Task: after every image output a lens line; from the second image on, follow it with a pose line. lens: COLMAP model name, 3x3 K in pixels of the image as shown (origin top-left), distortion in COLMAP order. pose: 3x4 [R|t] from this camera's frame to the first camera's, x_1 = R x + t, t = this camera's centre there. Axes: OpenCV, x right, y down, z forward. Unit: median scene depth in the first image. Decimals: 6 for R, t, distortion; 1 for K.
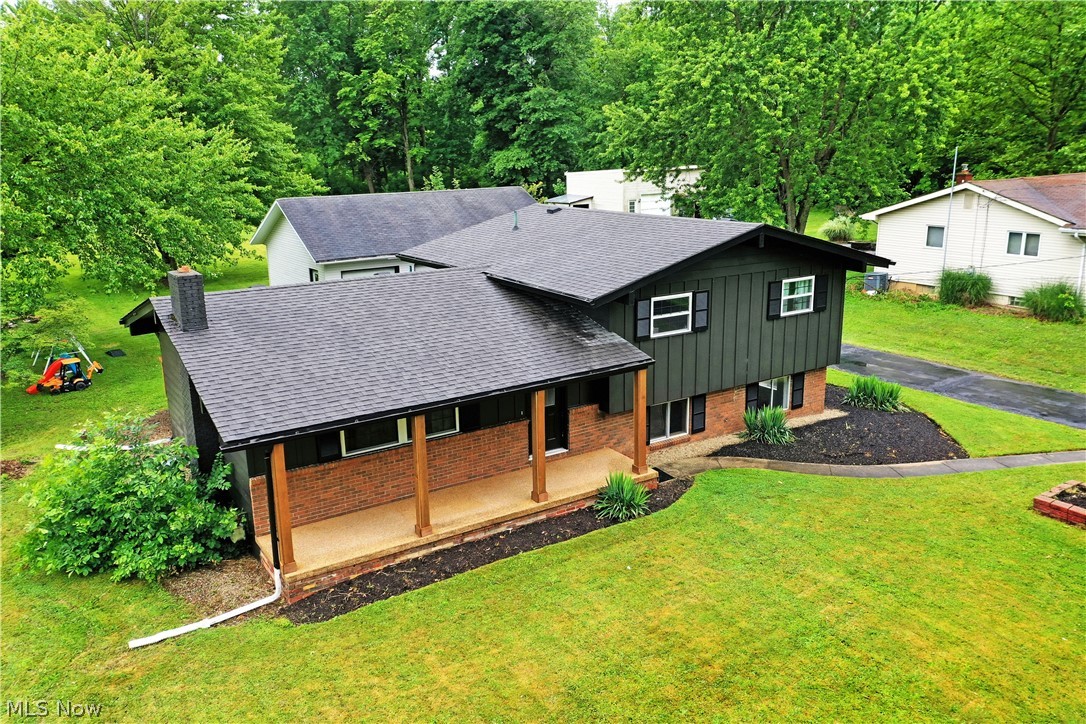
lens RADIAL K [[867.9, 0, 539.2], [0, 867.9, 360.3], [0, 0, 1]] dist [0.014515, -0.003598]
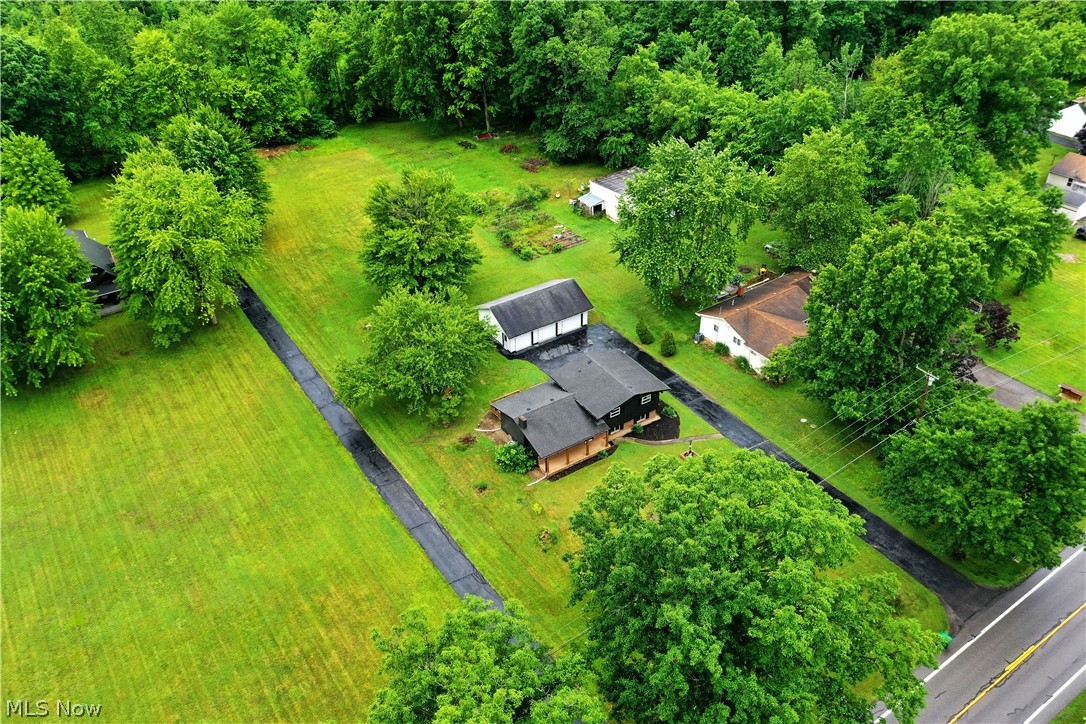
lens RADIAL K [[867.9, 0, 545.1], [0, 867.9, 361.9], [0, 0, 1]] dist [0.014515, -0.003598]
pose [[0.999973, 0.002270, -0.006981, -0.195687], [0.000295, 0.937800, 0.347176, -1.939674], [0.007335, -0.347169, 0.937774, -3.320095]]
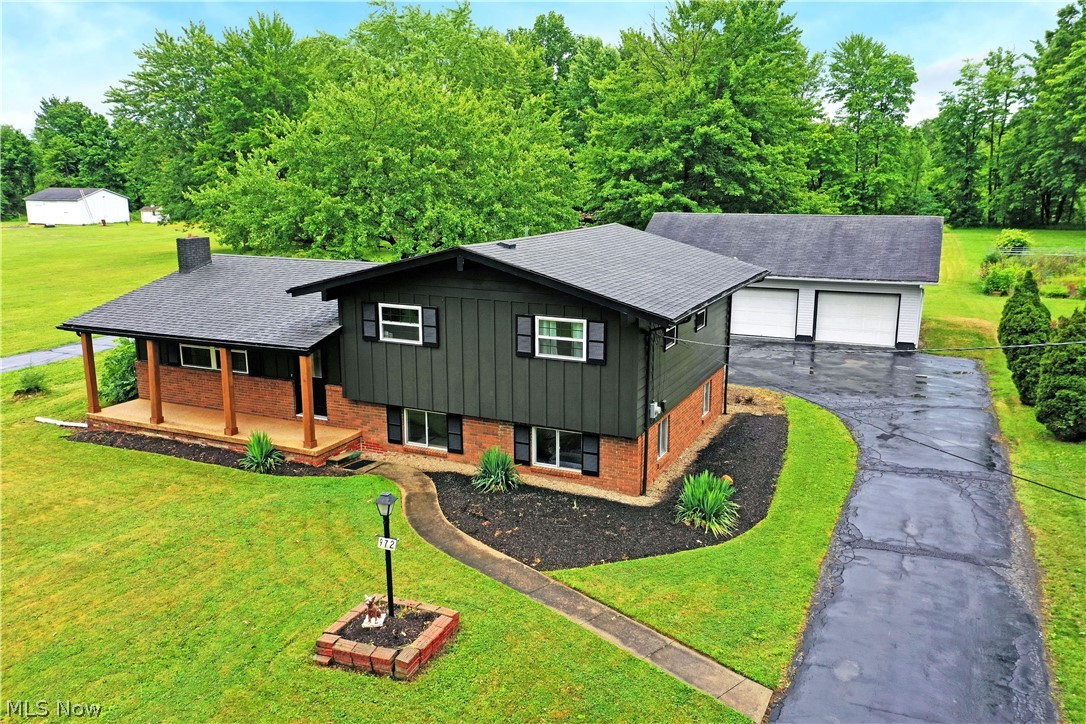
lens RADIAL K [[867.9, 0, 540.3], [0, 867.9, 360.6], [0, 0, 1]] dist [0.014515, -0.003598]
pose [[0.517278, 0.196211, -0.833021, 1.104029], [-0.213014, 0.972249, 0.096730, -0.144082], [0.828884, 0.127409, 0.544719, 0.564859]]
